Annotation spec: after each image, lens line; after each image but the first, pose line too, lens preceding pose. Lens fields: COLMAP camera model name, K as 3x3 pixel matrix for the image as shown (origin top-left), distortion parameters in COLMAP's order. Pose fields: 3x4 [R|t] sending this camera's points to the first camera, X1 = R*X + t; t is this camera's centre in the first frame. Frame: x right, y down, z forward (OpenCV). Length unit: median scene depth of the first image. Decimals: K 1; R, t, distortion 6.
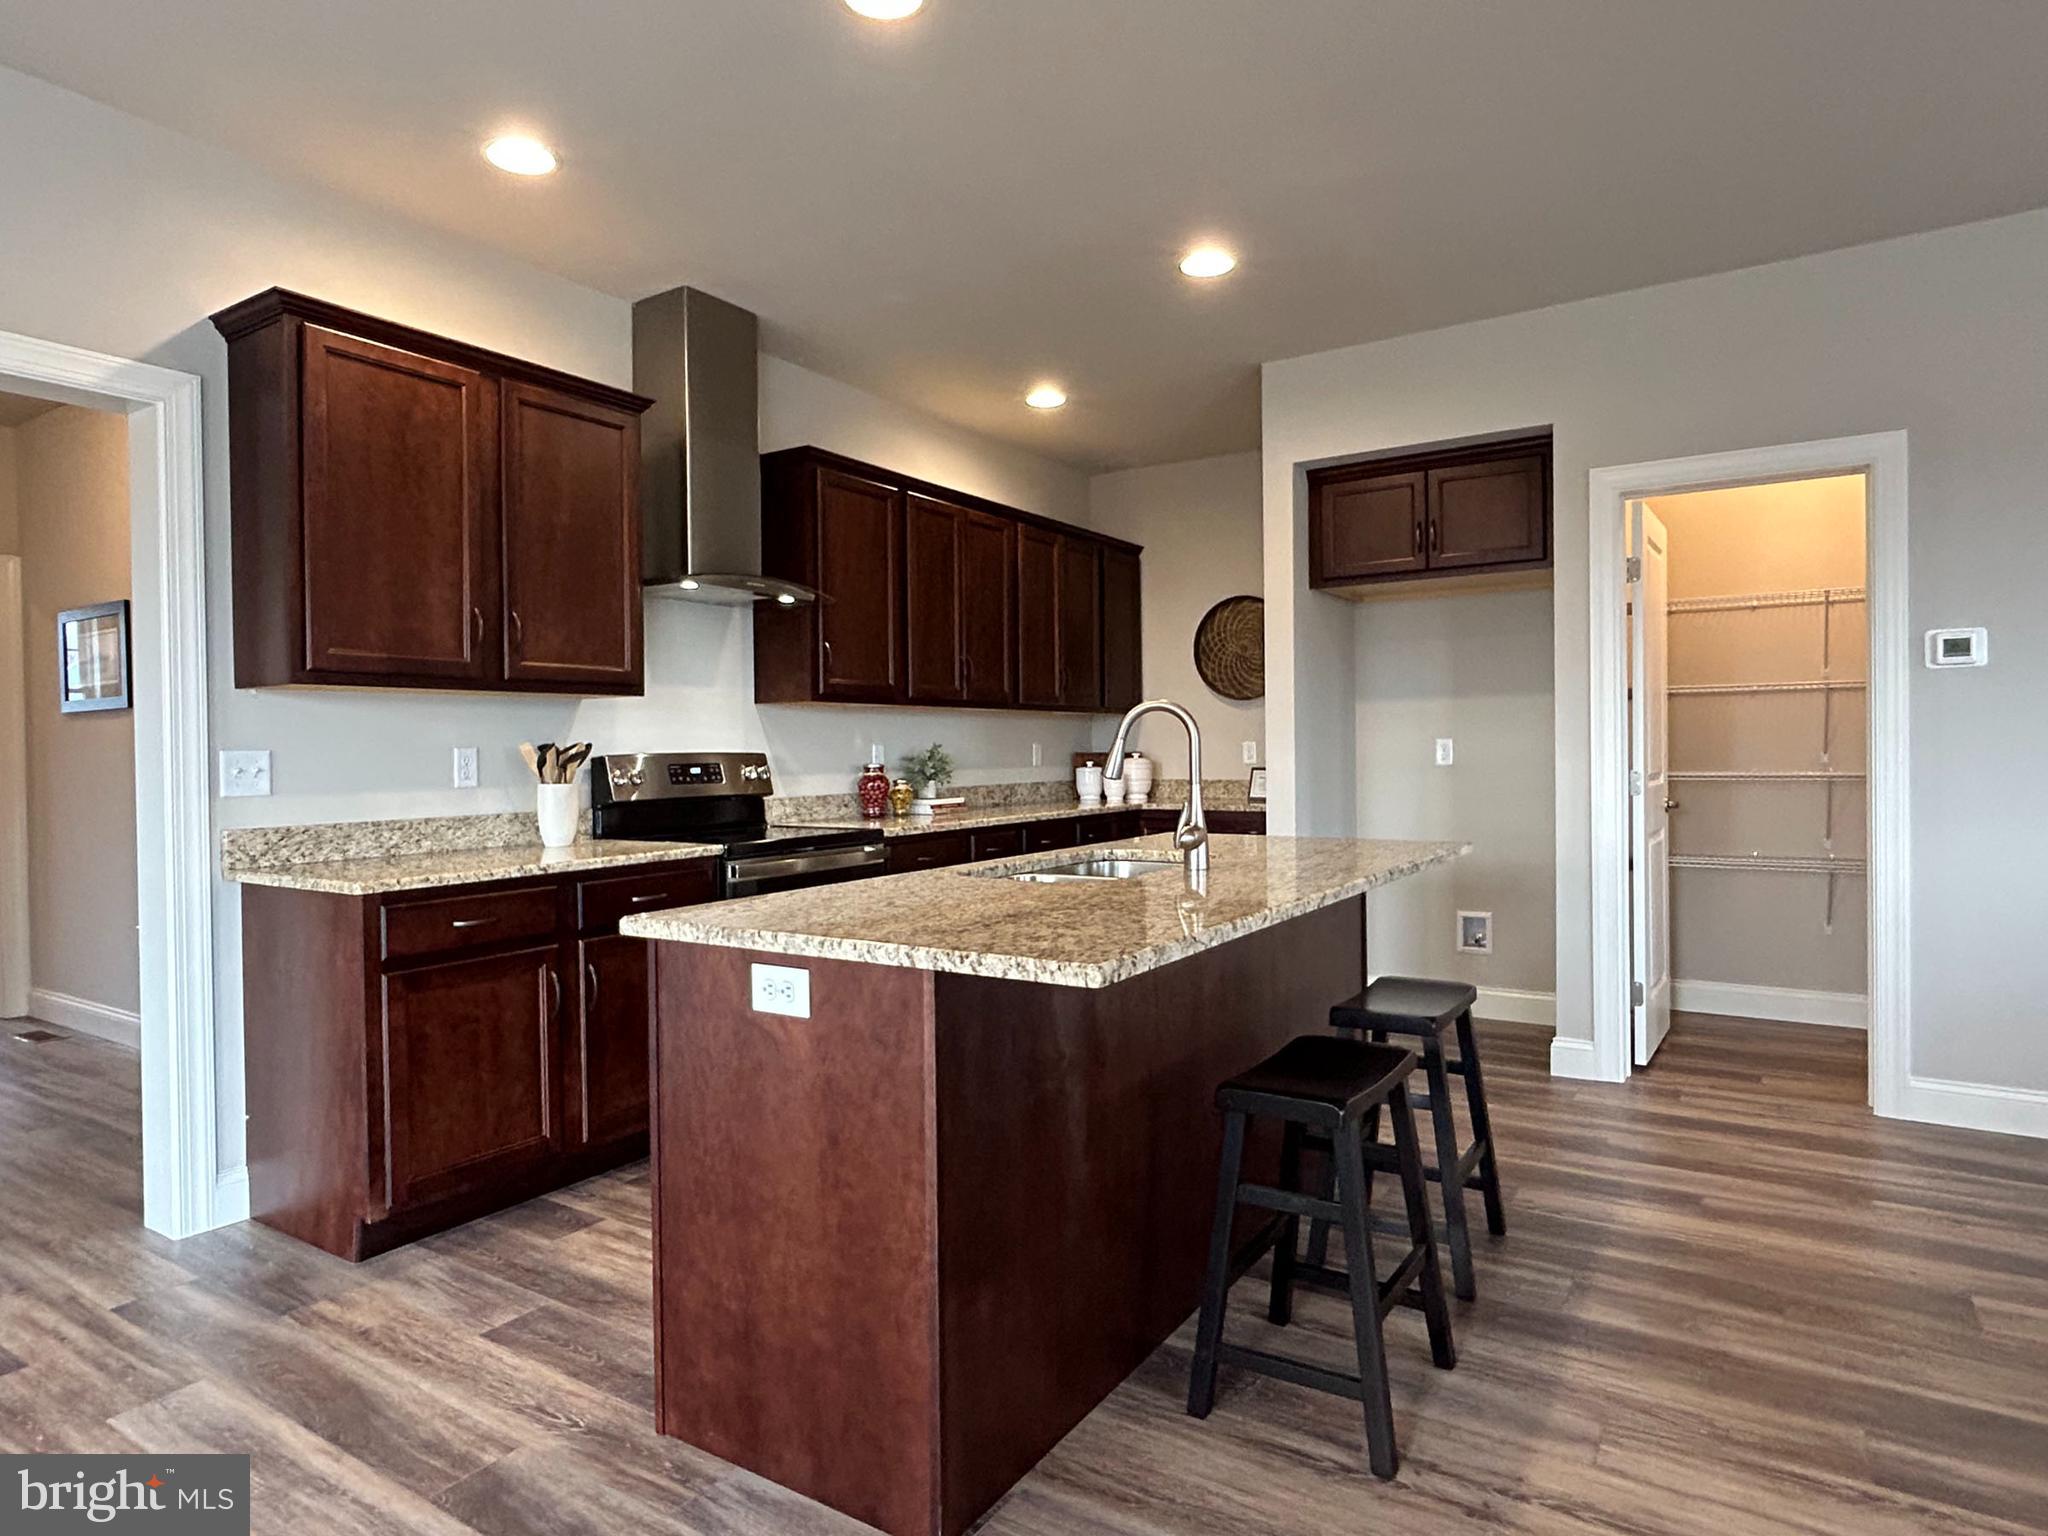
lens RADIAL K [[1197.4, 0, 1025.9], [0, 1197.4, 753.9], [0, 0, 1]] dist [-0.000253, 0.006338]
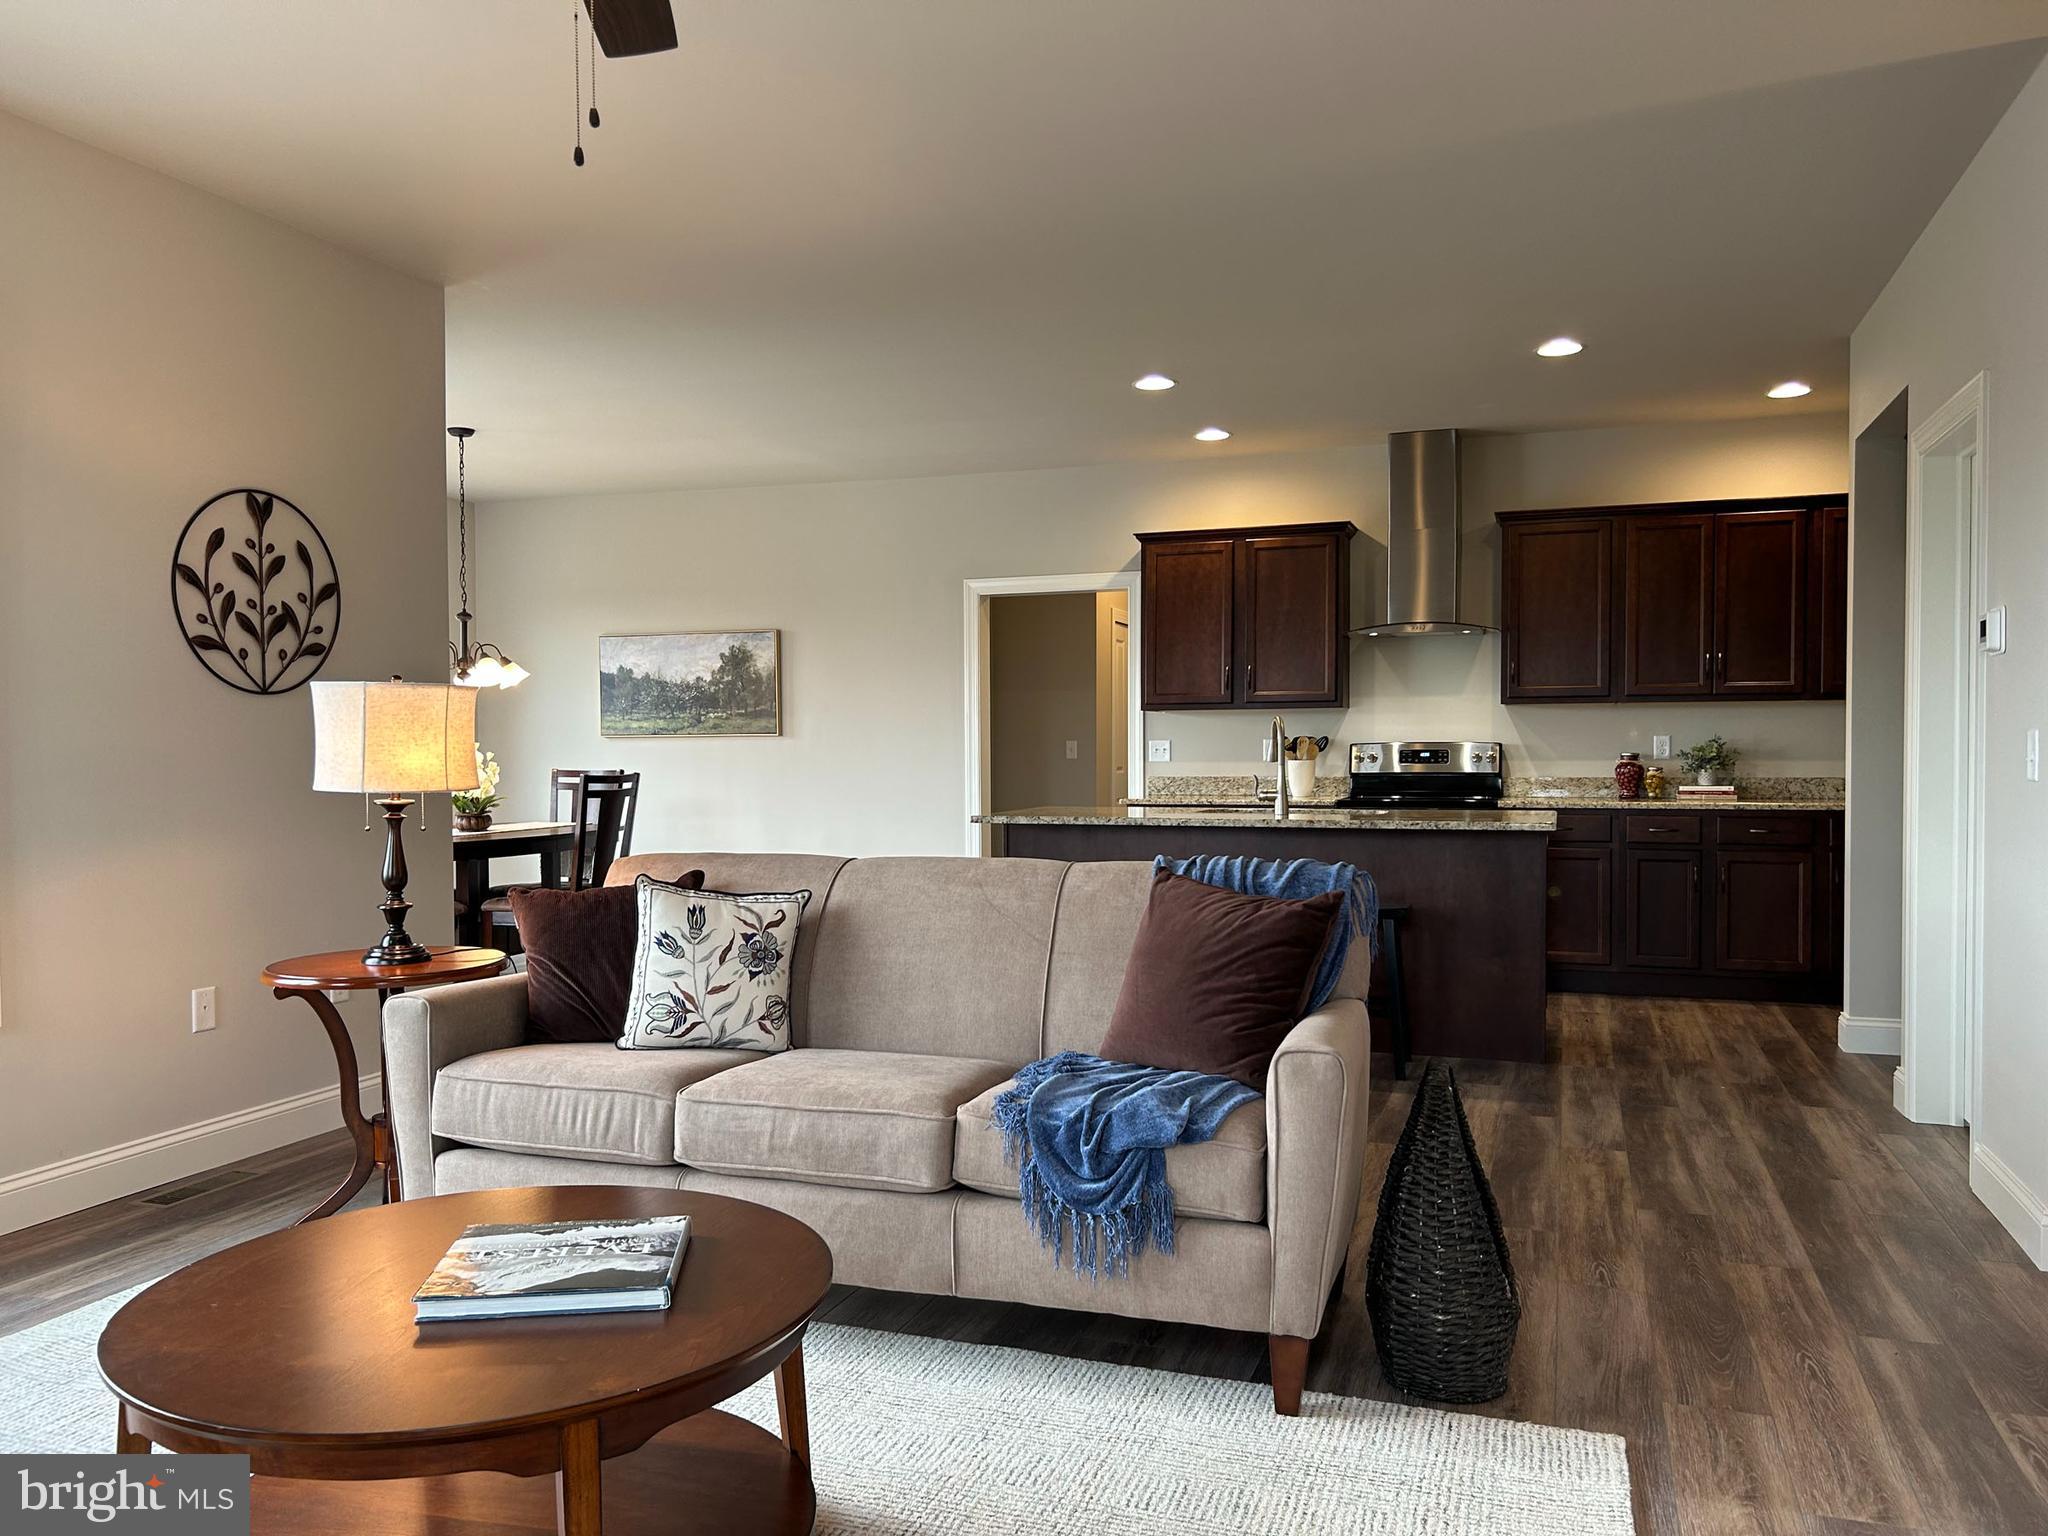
lens RADIAL K [[1538.4, 0, 1007.5], [0, 1538.4, 773.9], [0, 0, 1]] dist [0.045128, -0.054430]
pose [[0.223499, 0.029104, -0.974270, 1.594903], [-0.002628, 0.999568, 0.029257, -0.017707], [0.974701, -0.003978, 0.223479, 0.092156]]
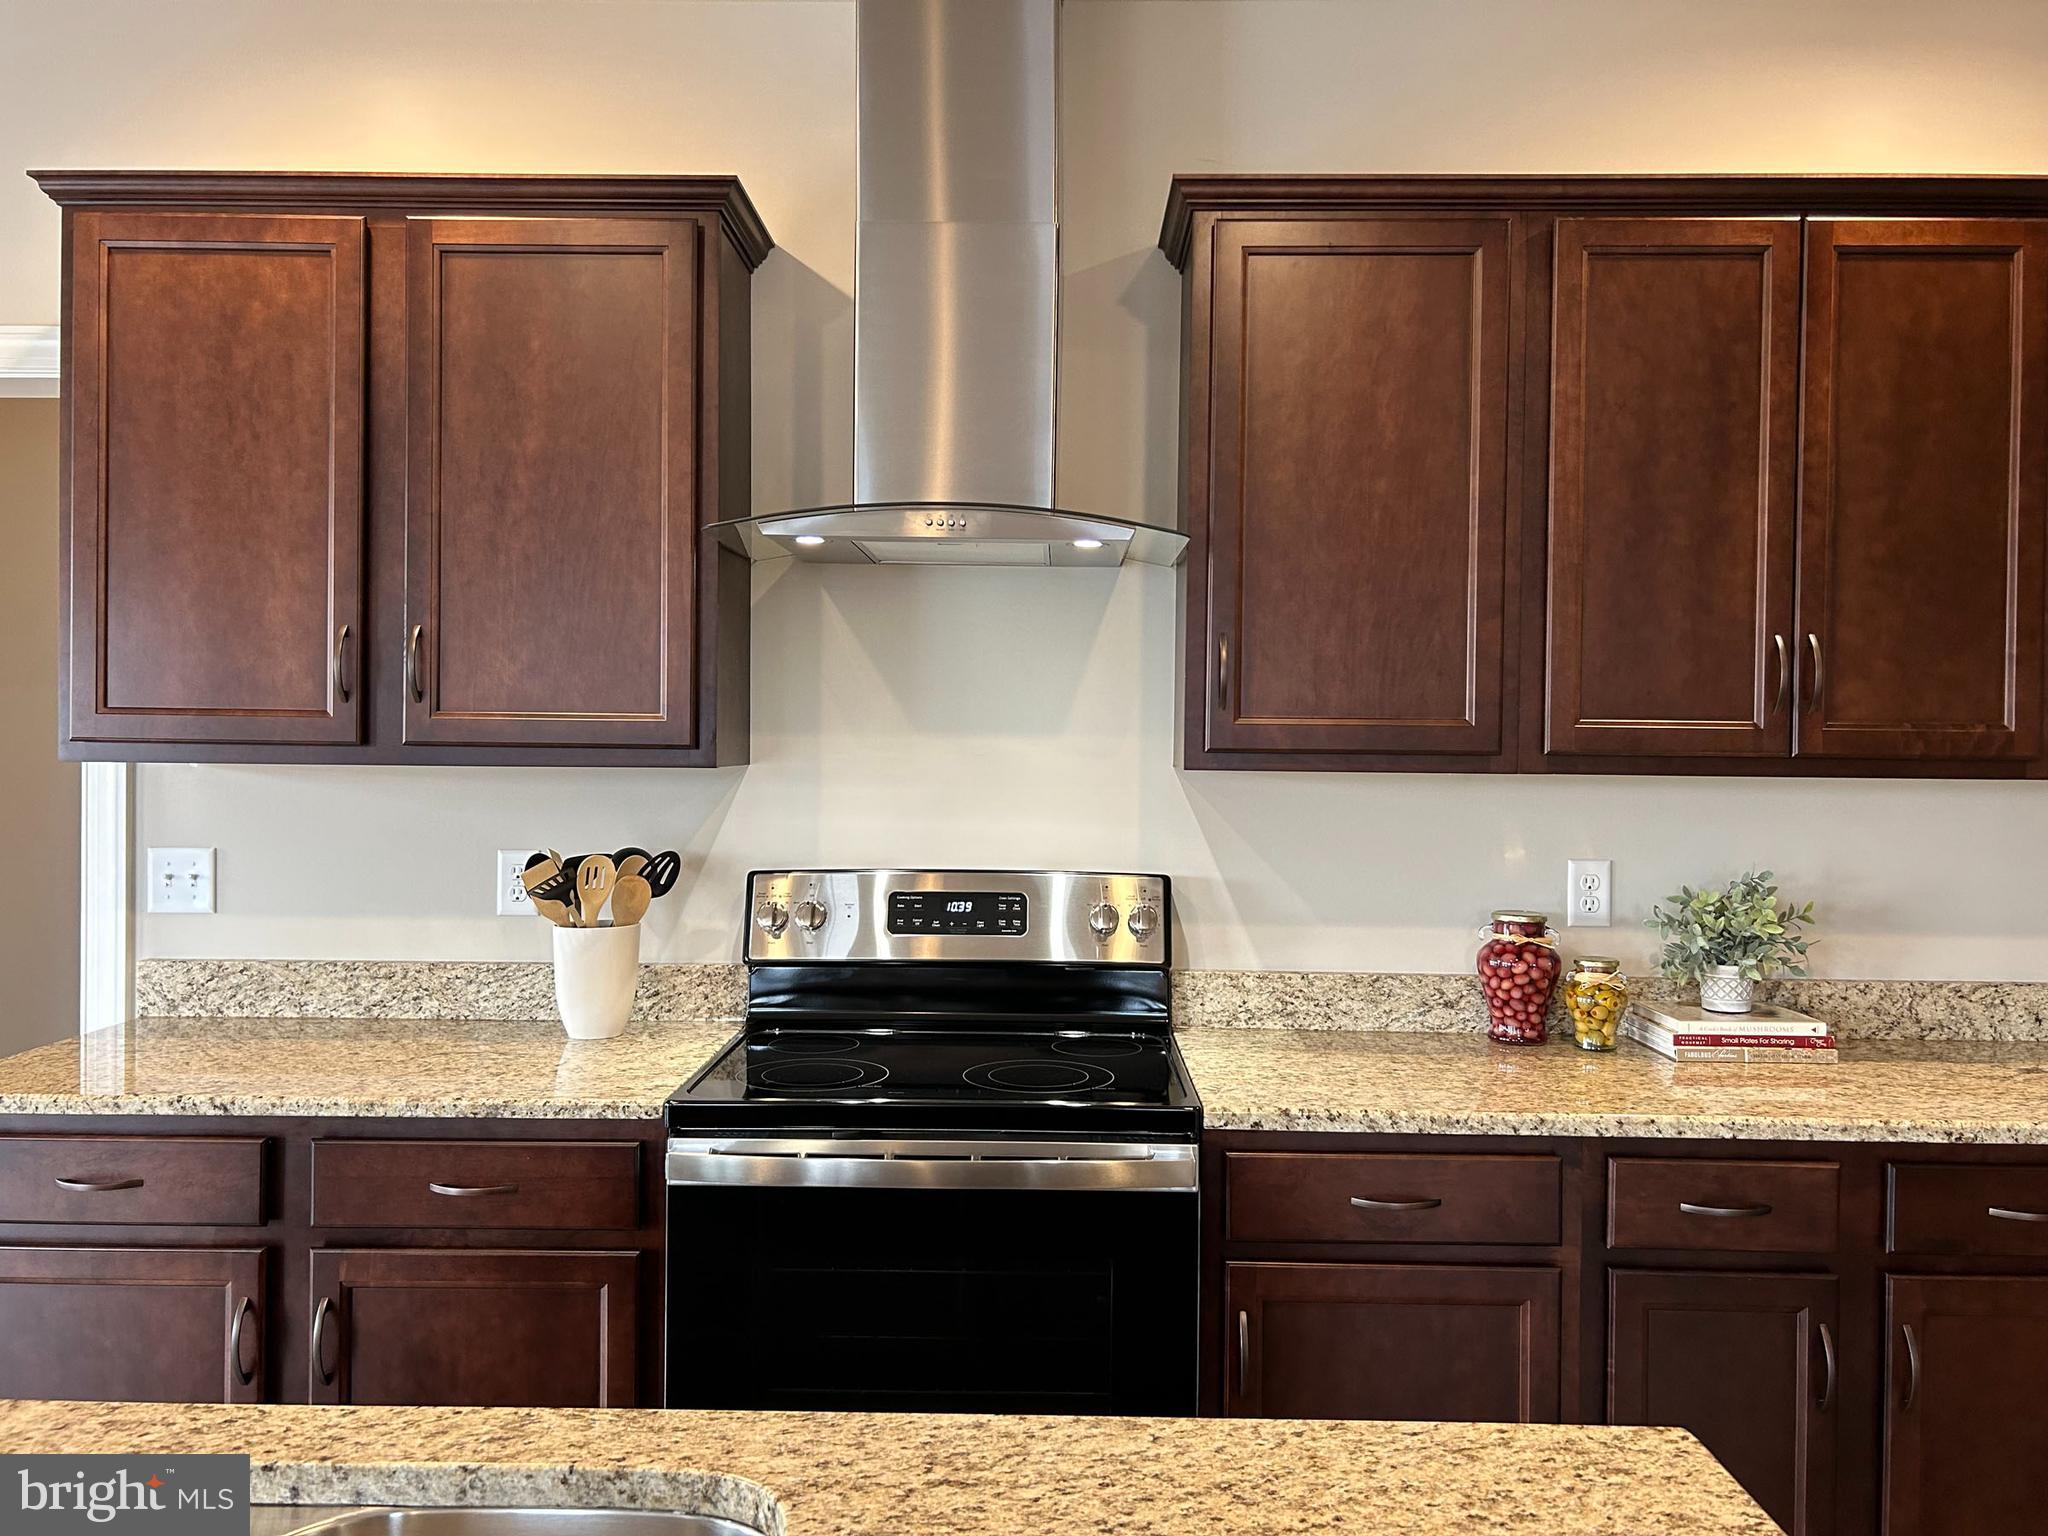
lens RADIAL K [[1538.4, 0, 1013.5], [0, 1538.4, 766.2], [0, 0, 1]] dist [0.045128, -0.054430]
pose [[0.519762, 0.026120, -0.853912, 0.307183], [-0.021067, 0.999620, 0.017754, -0.062464], [0.854051, 0.008761, 0.520115, 0.758793]]
